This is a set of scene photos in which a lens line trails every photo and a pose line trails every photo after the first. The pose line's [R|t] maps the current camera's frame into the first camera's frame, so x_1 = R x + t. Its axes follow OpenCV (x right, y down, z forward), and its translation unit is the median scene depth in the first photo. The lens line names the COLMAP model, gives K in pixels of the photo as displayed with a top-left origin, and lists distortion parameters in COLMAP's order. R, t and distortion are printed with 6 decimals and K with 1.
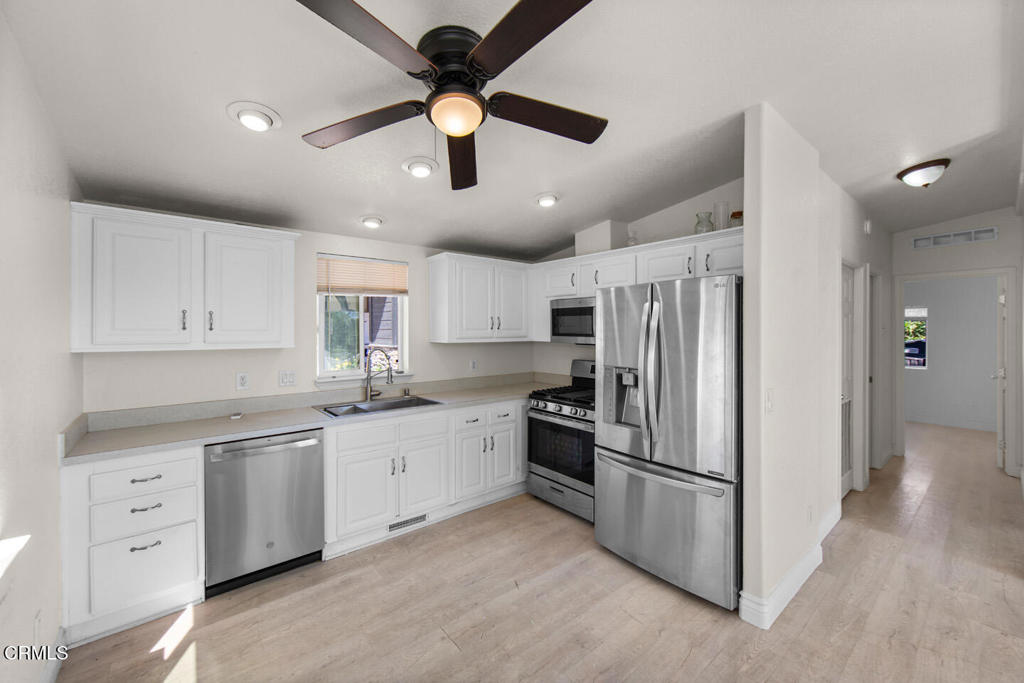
lens RADIAL K [[409.6, 0, 513.4], [0, 409.6, 333.3], [0, 0, 1]] dist [-0.002580, -0.000888]
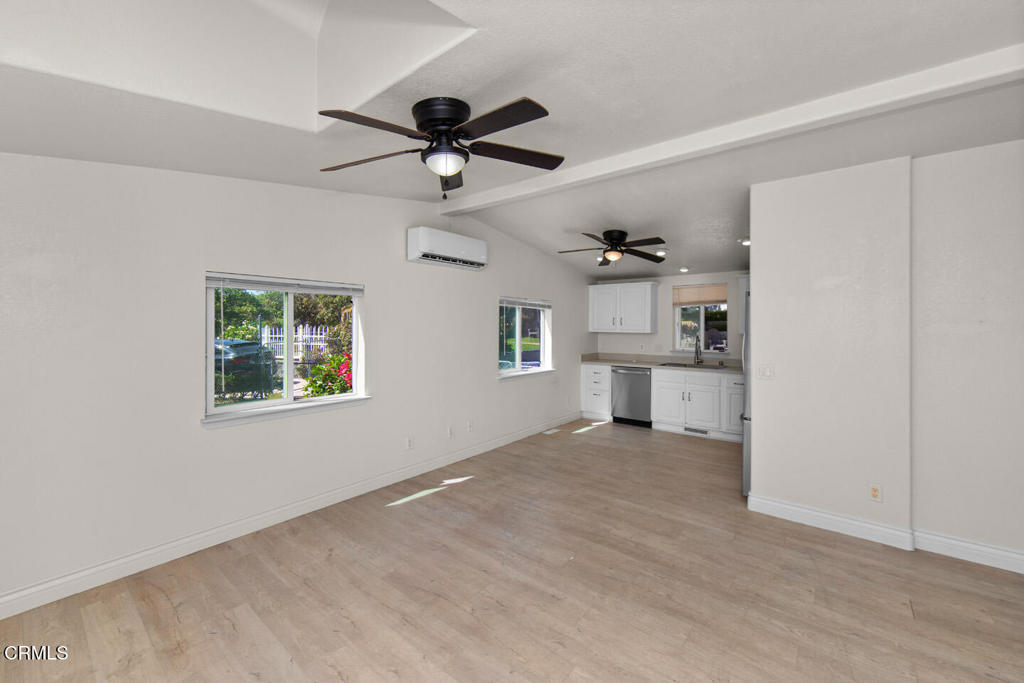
lens RADIAL K [[409.6, 0, 509.9], [0, 409.6, 333.7], [0, 0, 1]] dist [-0.002580, -0.000888]
pose [[0.195017, 0.023157, -0.980527, 1.486166], [-0.016472, 0.999658, 0.020332, 0.007952], [0.980662, 0.012186, 0.195331, -0.189582]]
